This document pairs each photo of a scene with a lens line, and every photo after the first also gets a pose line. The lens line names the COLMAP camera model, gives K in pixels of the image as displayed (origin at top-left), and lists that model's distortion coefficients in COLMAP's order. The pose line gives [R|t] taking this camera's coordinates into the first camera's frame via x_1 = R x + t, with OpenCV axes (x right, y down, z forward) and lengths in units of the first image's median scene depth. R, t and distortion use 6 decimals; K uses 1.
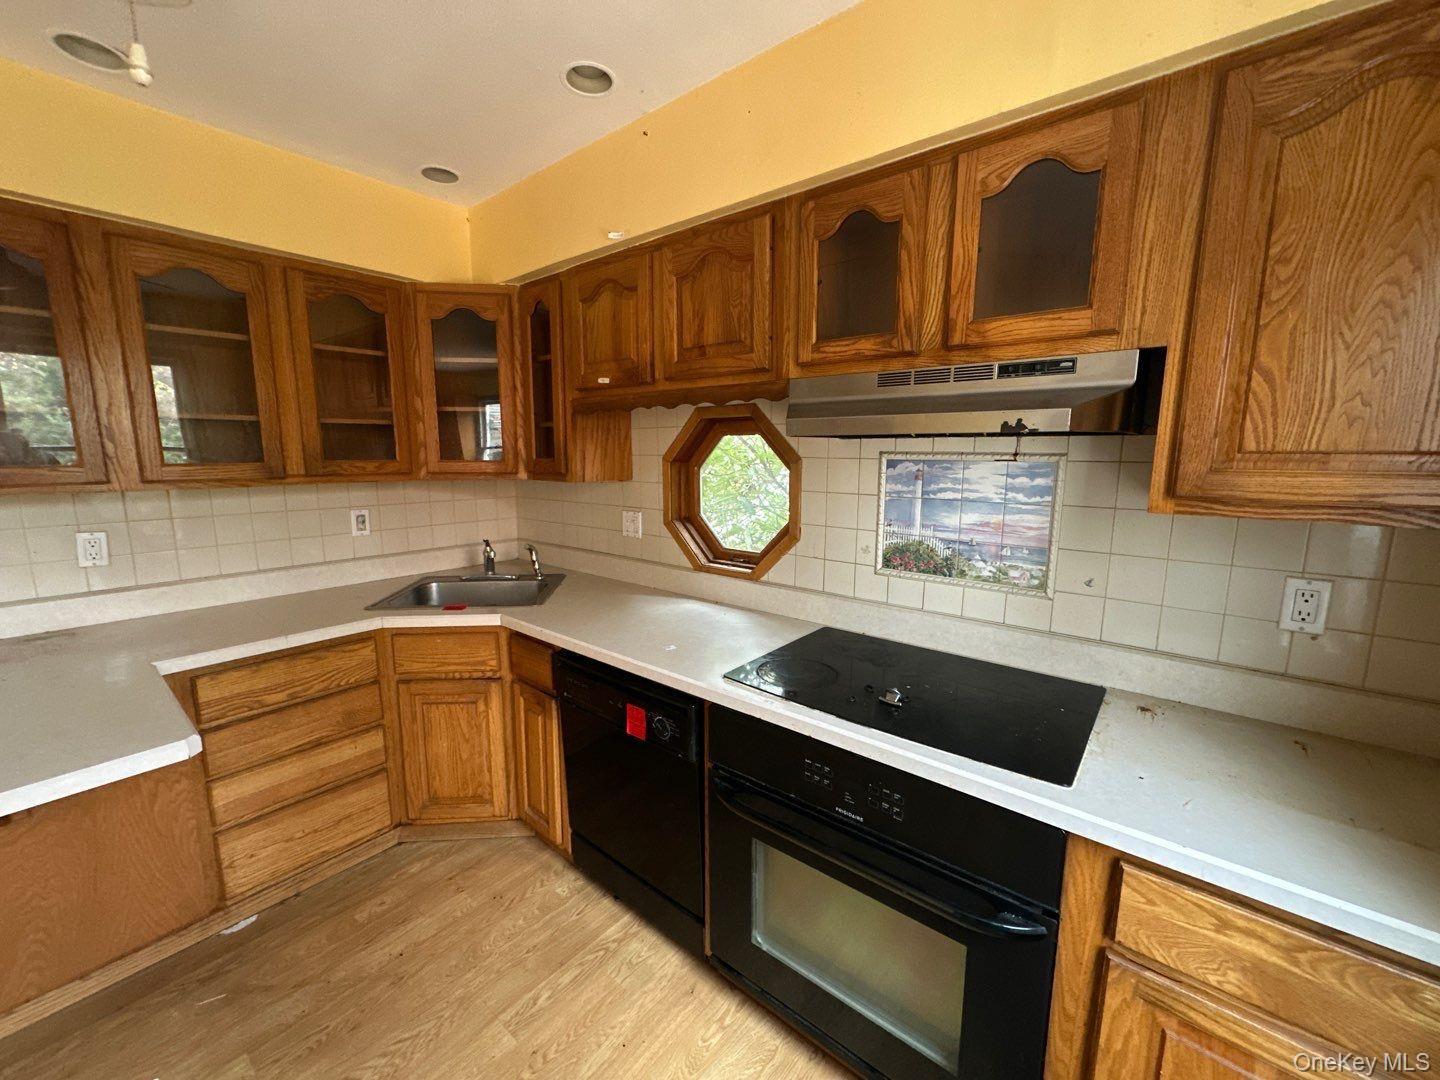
lens RADIAL K [[563.2, 0, 717.2], [0, 563.2, 537.6], [0, 0, 1]] dist [0.001331, -0.000046]
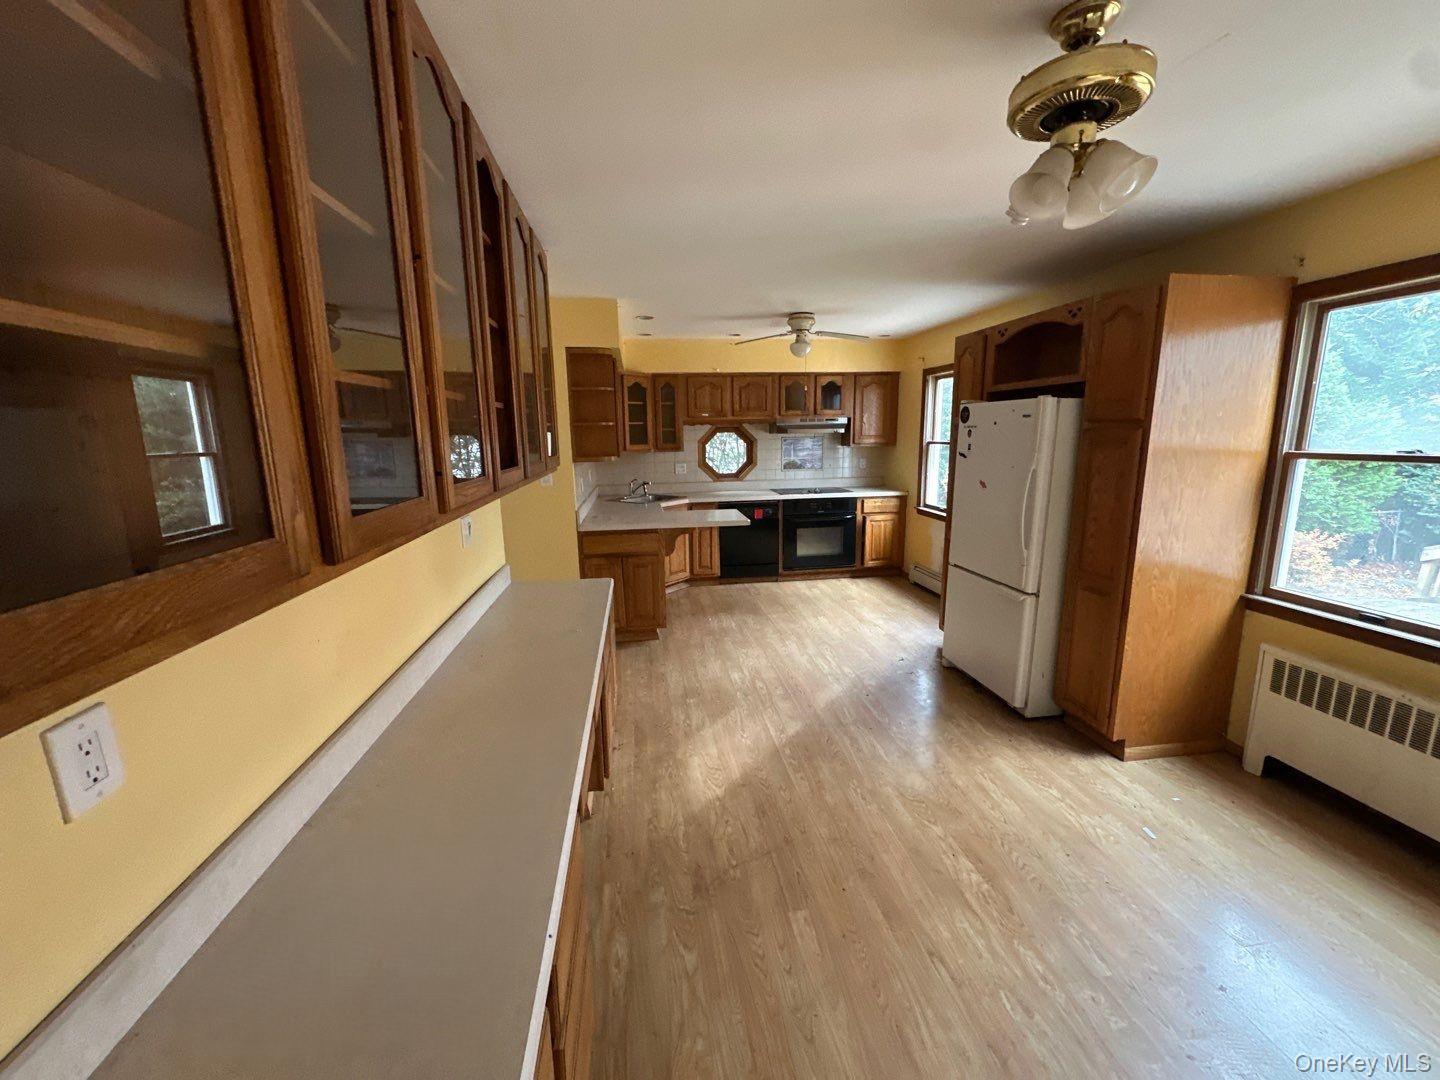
lens RADIAL K [[563.2, 0, 722.1], [0, 563.2, 535.2], [0, 0, 1]] dist [0.001331, -0.000046]
pose [[0.677840, -0.153415, 0.719025, -2.908693], [0.136384, 0.987250, 0.082073, 0.131843], [-0.722448, 0.042431, 0.690122, -1.300003]]
